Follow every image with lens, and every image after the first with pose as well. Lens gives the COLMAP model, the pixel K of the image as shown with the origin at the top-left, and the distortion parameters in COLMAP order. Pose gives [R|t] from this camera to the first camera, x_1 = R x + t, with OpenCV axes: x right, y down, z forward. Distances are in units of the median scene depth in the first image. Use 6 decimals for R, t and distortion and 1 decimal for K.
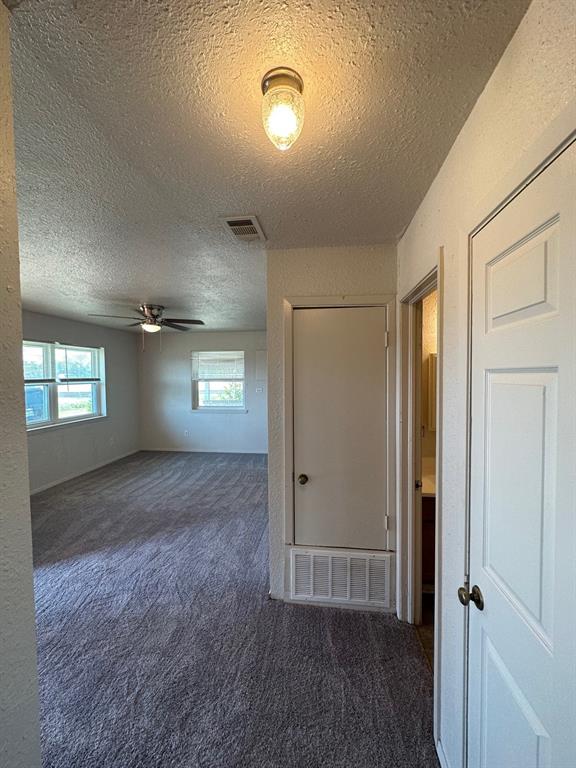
lens RADIAL K [[306.5, 0, 288.1], [0, 306.5, 387.6], [0, 0, 1]] dist [-0.003577, 0.000702]
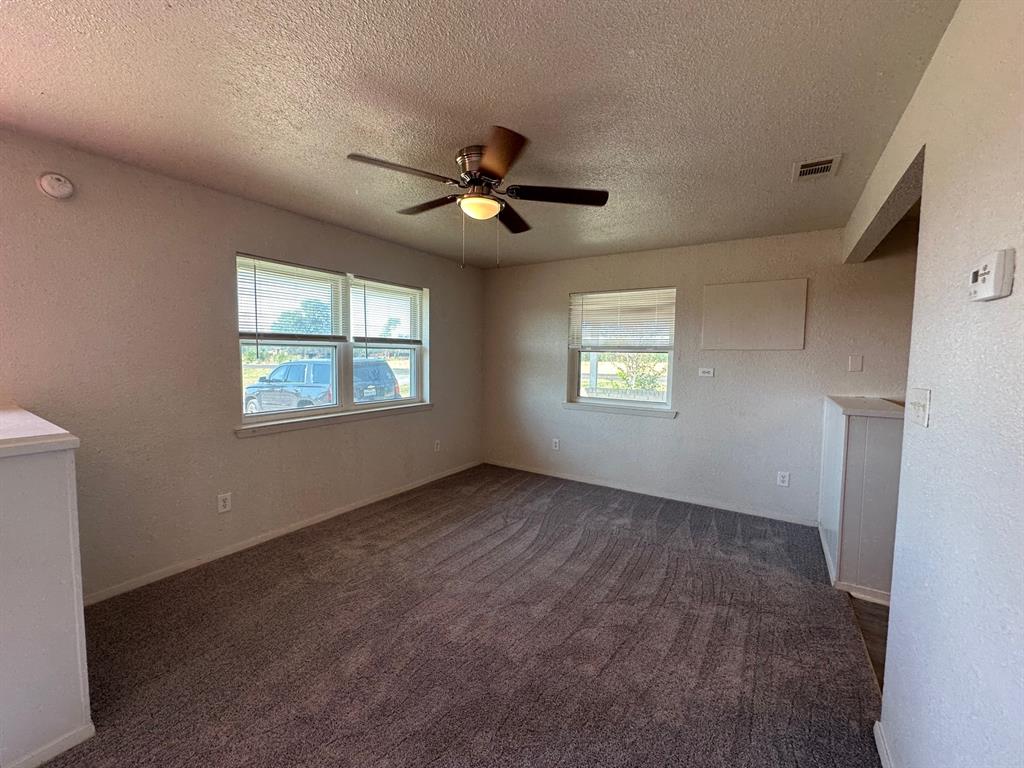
lens RADIAL K [[408.7, 0, 515.3], [0, 408.7, 383.1], [0, 0, 1]] dist [-0.003577, 0.000702]
pose [[0.903648, 0.050279, -0.425315, -0.116331], [-0.039343, 0.998631, 0.034463, 0.020515], [0.426466, -0.014409, 0.904389, 0.394944]]
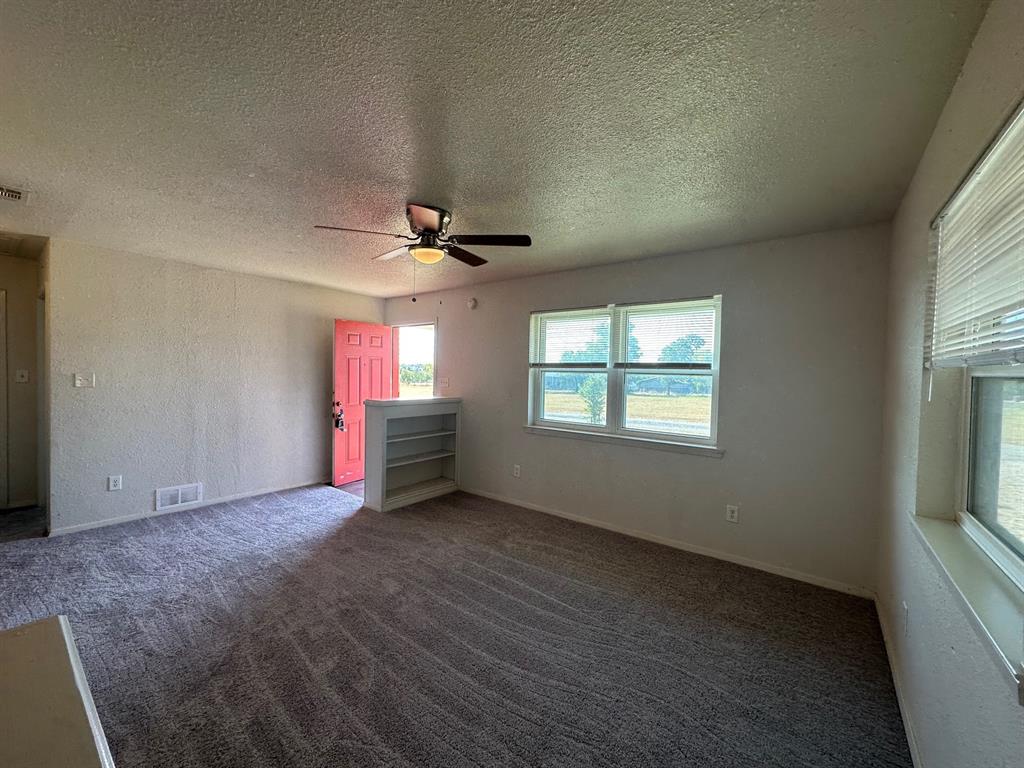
lens RADIAL K [[408.7, 0, 512.7], [0, 408.7, 386.1], [0, 0, 1]] dist [-0.003577, 0.000702]
pose [[-0.492753, 0.034618, -0.869480, 0.070453], [-0.045449, 0.996821, 0.065445, -0.025915], [0.868981, 0.071765, -0.489613, 1.165311]]
